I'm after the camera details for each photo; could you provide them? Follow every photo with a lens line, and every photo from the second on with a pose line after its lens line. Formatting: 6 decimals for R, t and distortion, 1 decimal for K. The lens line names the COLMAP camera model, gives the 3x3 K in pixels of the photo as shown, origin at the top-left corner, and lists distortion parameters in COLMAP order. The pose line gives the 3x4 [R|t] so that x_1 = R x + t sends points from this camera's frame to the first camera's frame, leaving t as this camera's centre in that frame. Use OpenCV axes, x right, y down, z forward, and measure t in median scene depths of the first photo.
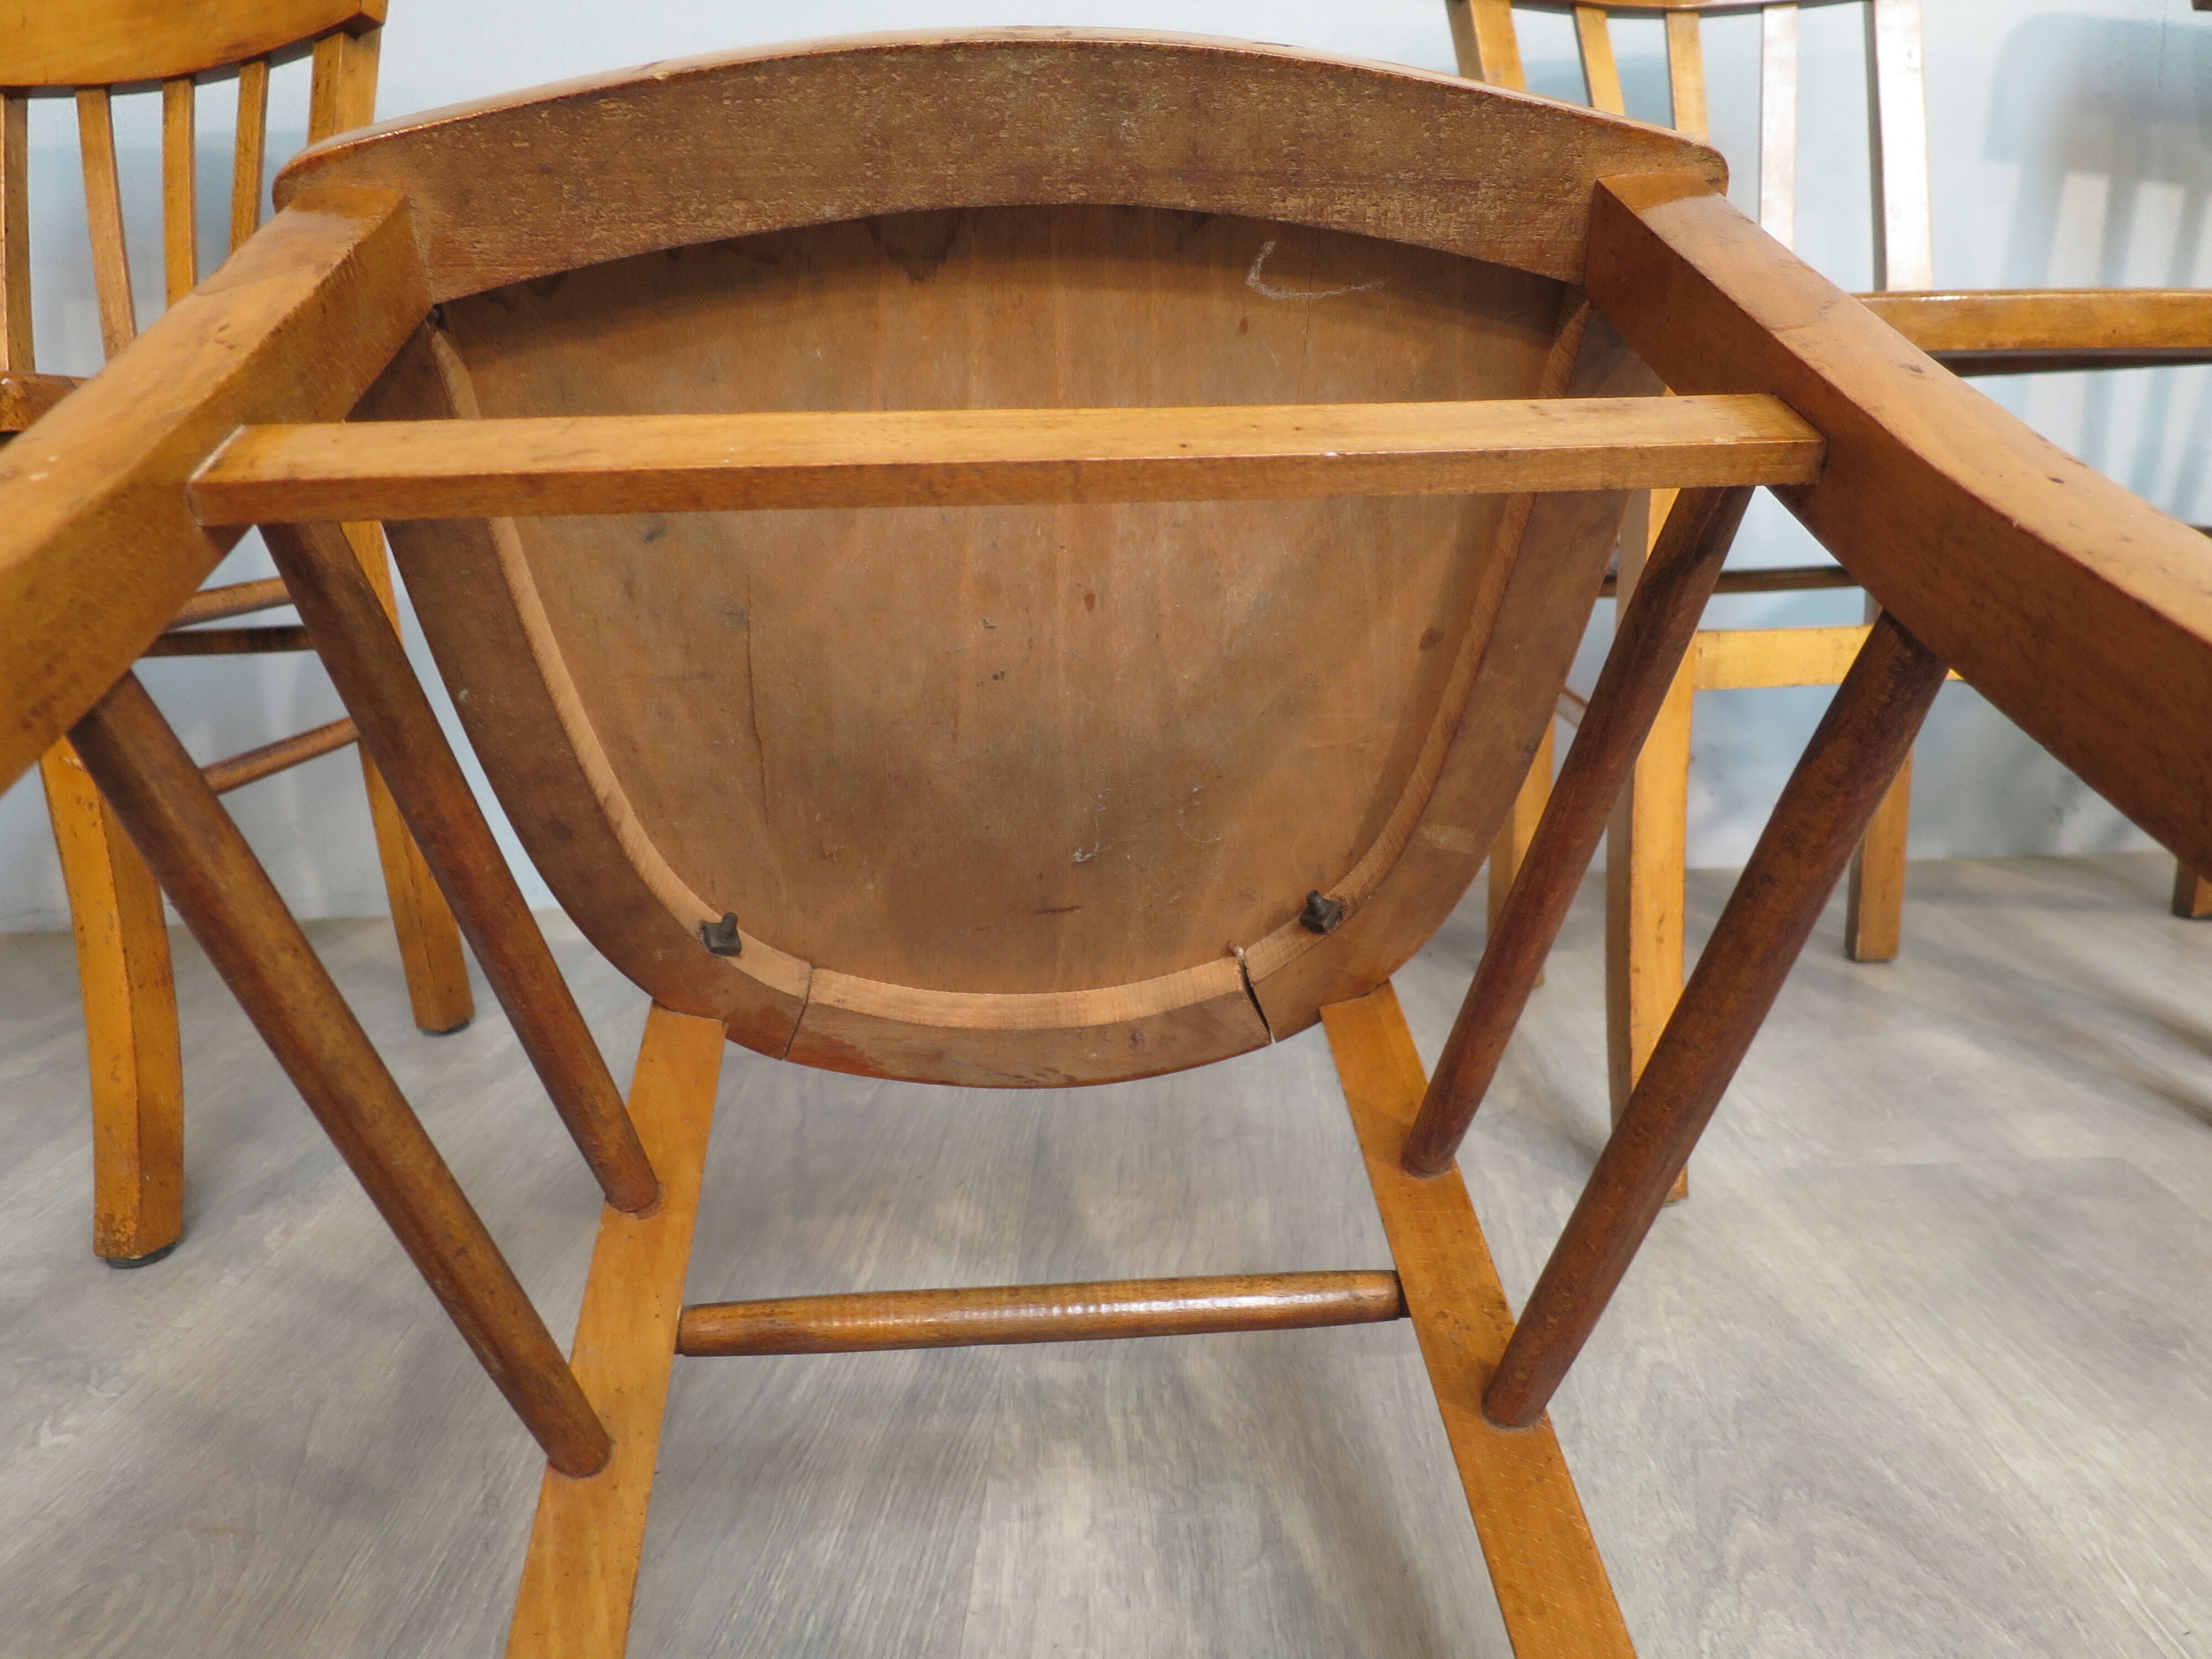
lens RADIAL K [[1595.0, 0, 1106.0], [0, 1595.0, 829.5], [0, 0, 1]] dist [-0.048522, 0.012662]
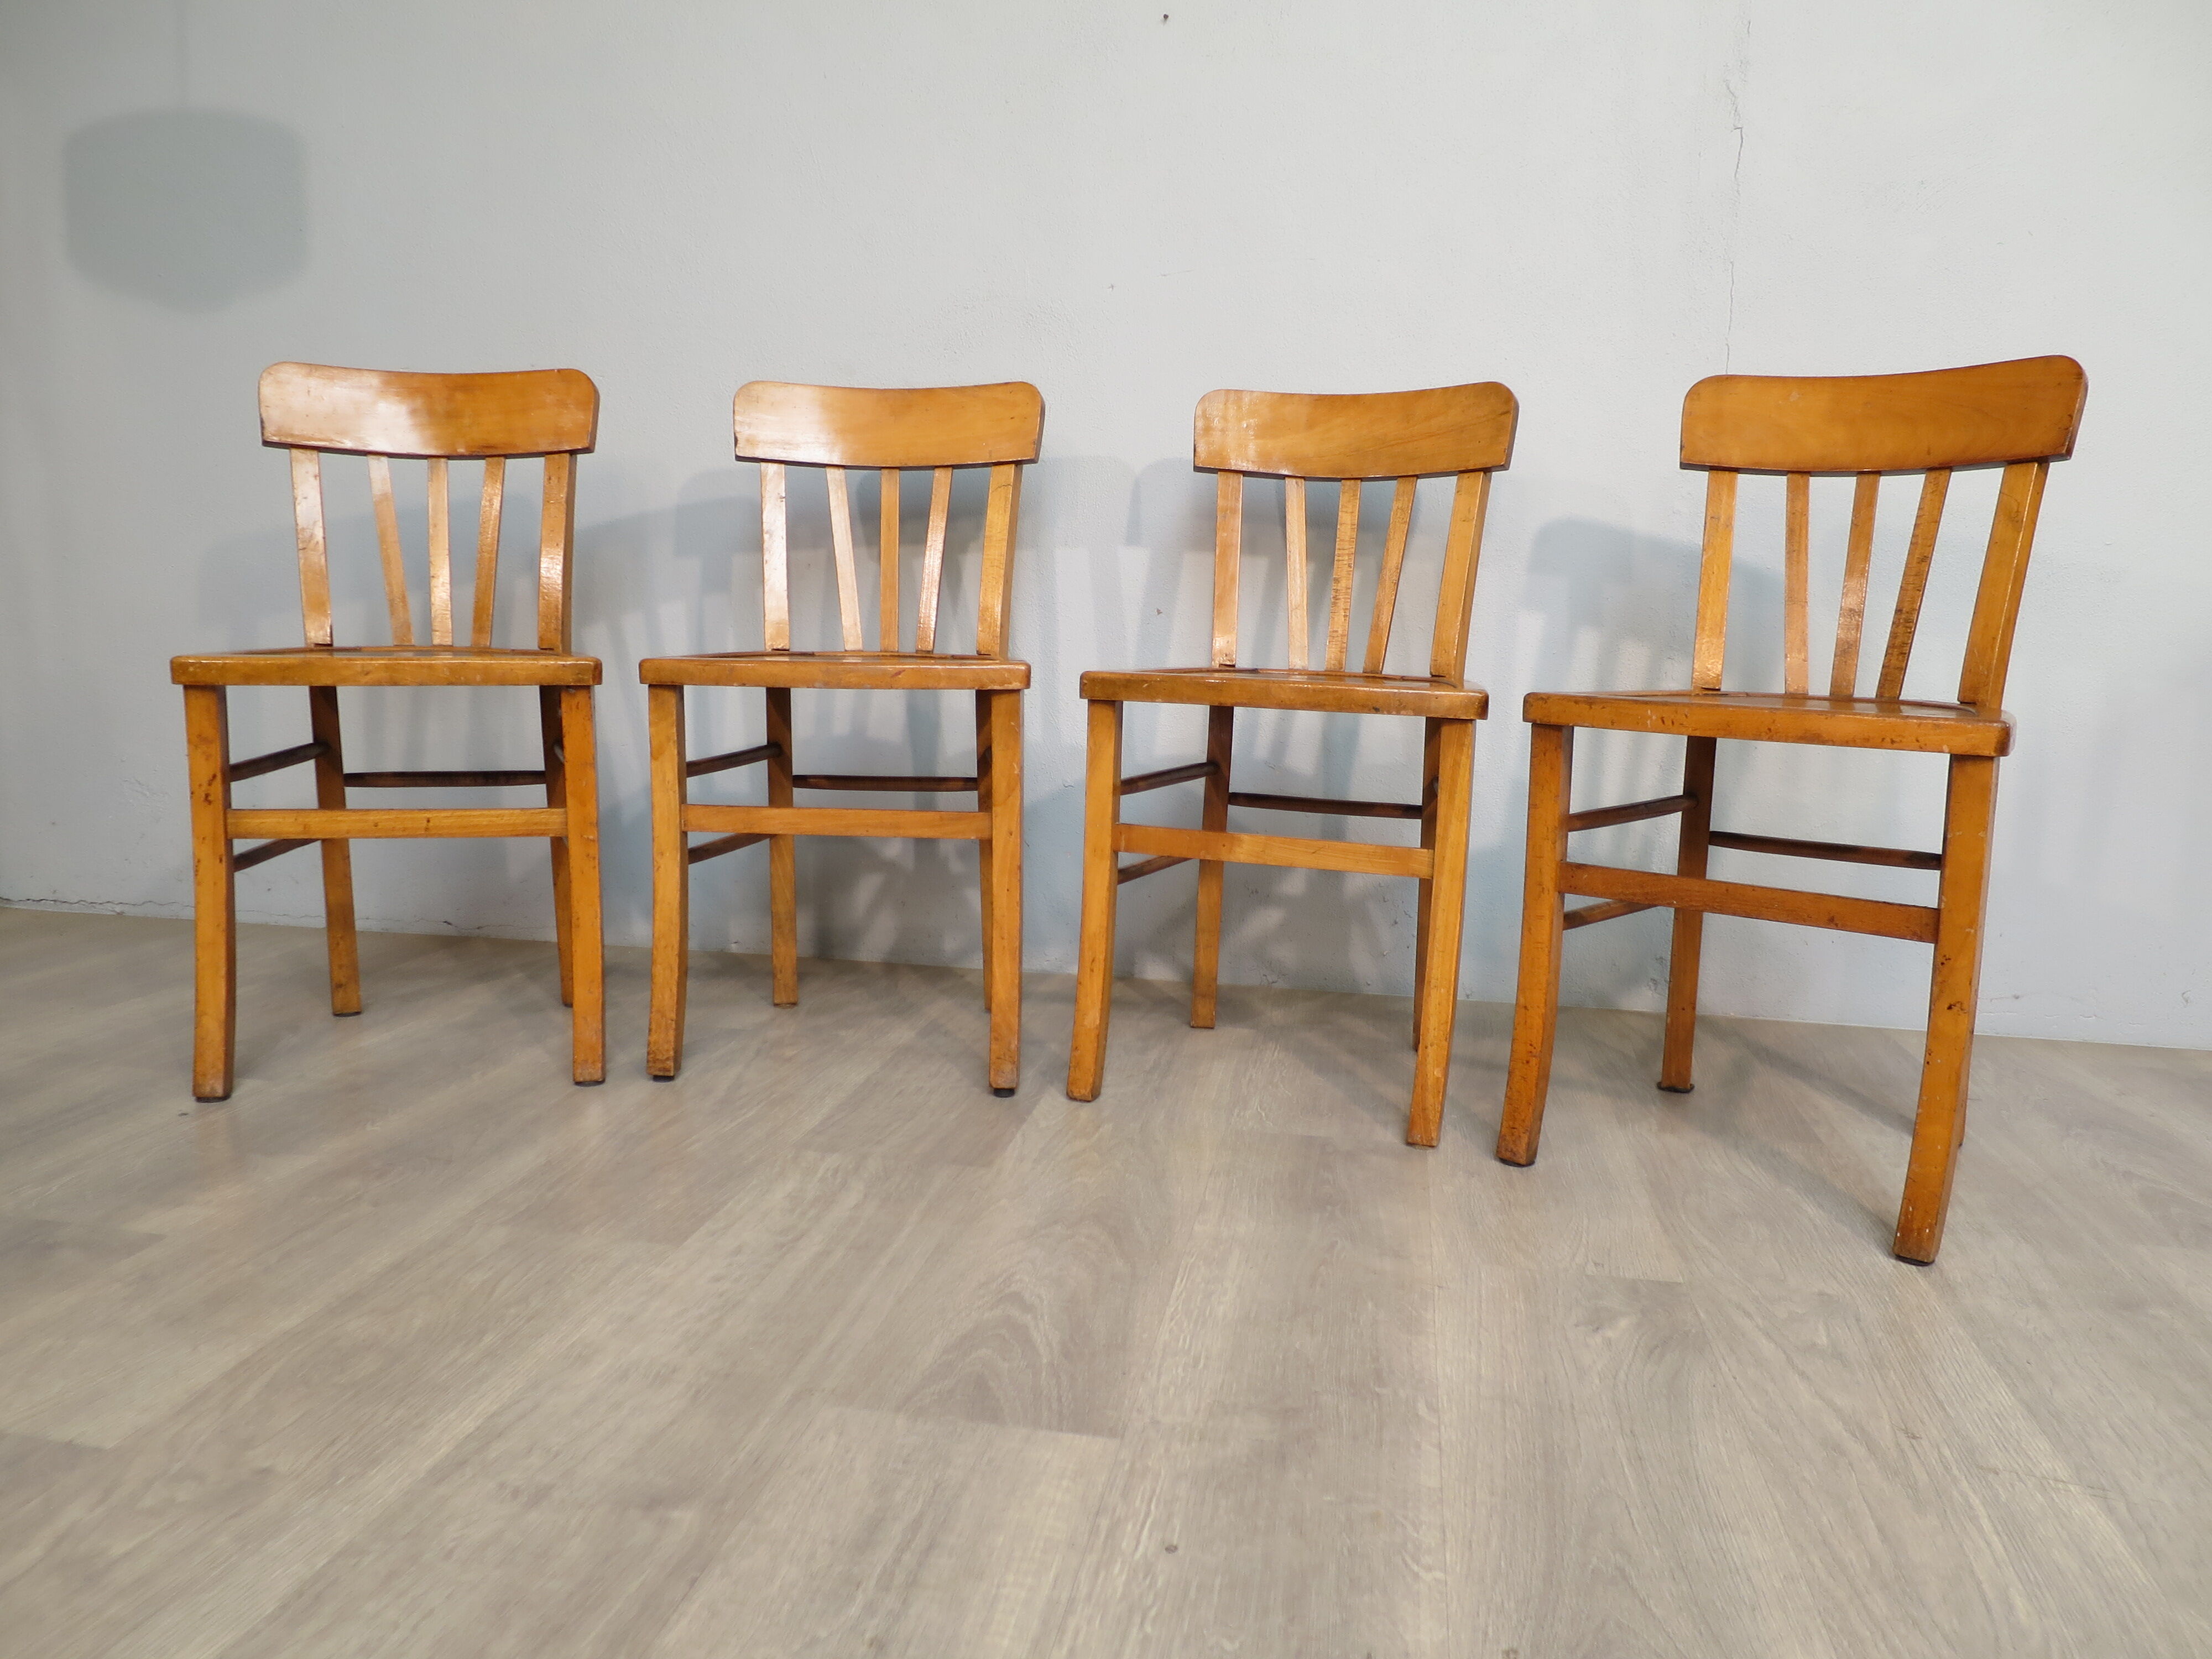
lens RADIAL K [[1595.0, 0, 1106.0], [0, 1595.0, 829.5], [0, 0, 1]] dist [-0.048522, 0.012662]
pose [[0.985750, 0.086362, -0.144356, 0.658370], [-0.099688, 0.991140, -0.087771, 0.058050], [0.135497, 0.100911, 0.985625, -1.141626]]
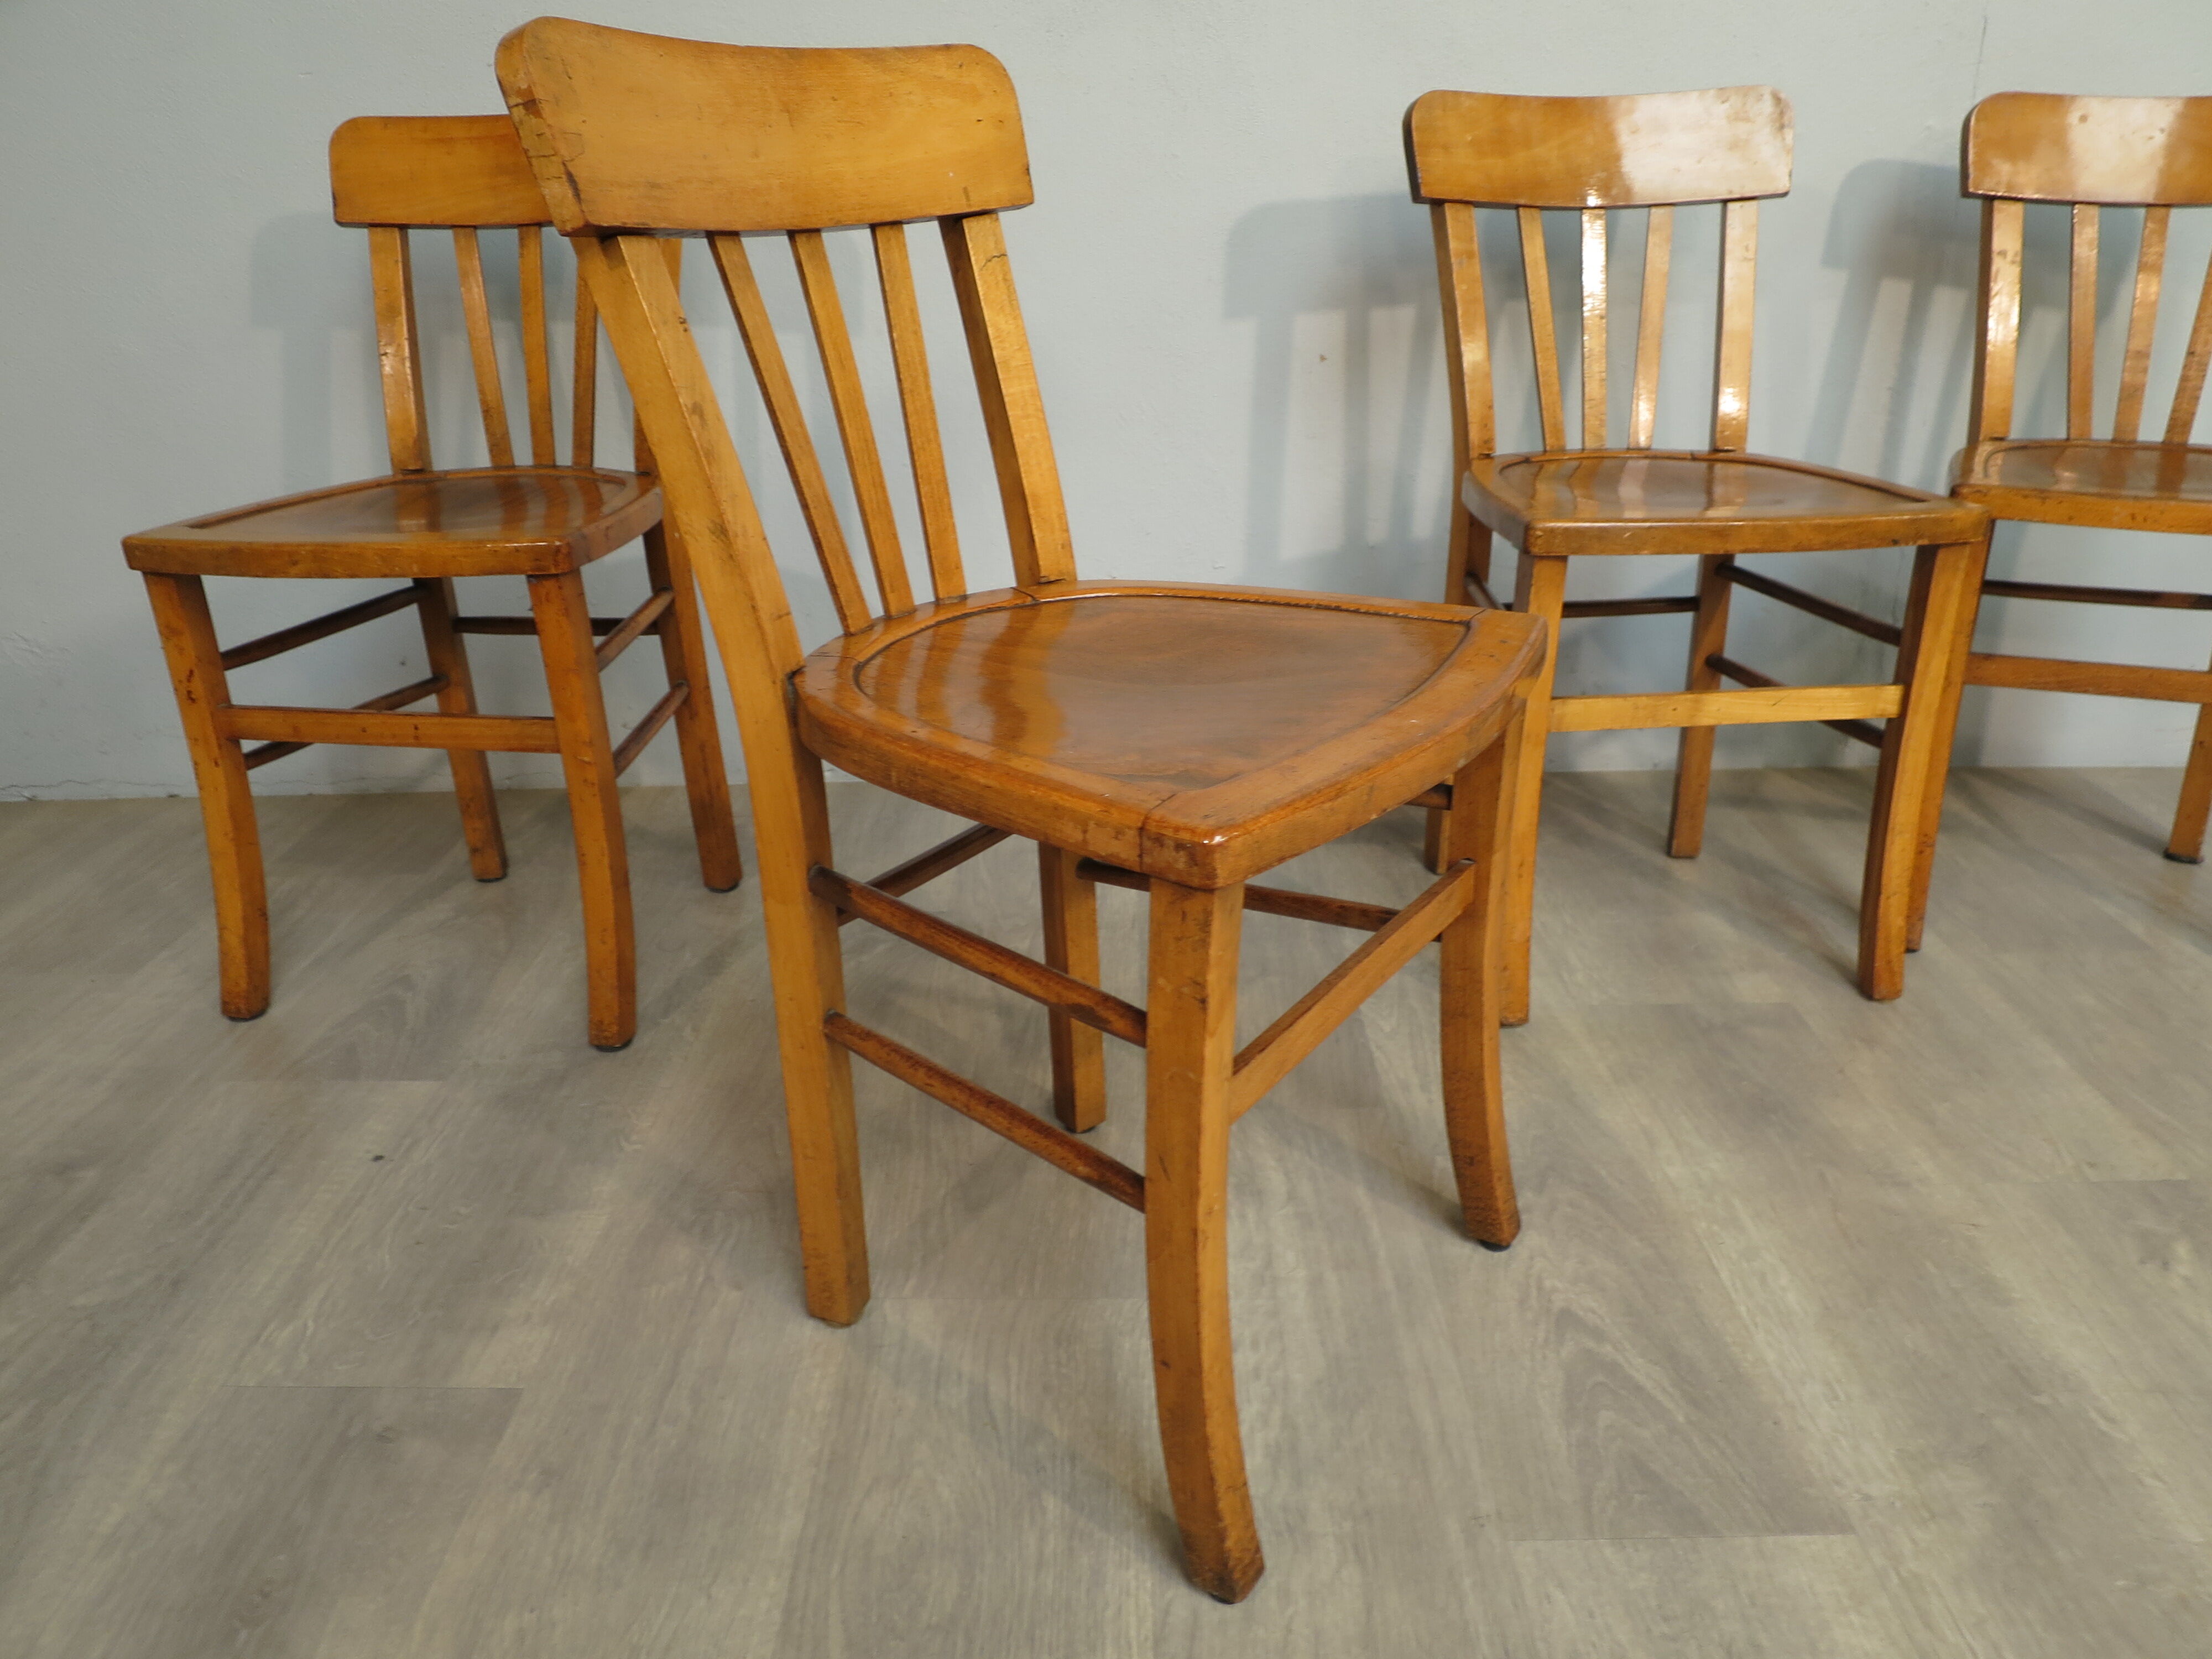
lens RADIAL K [[1595.0, 0, 1106.0], [0, 1595.0, 829.5], [0, 0, 1]] dist [-0.048522, 0.012662]
pose [[0.999575, 0.017426, 0.023365, -0.164053], [-0.020784, 0.988137, 0.152165, -0.277318], [-0.020436, -0.152585, 0.988079, -0.809497]]
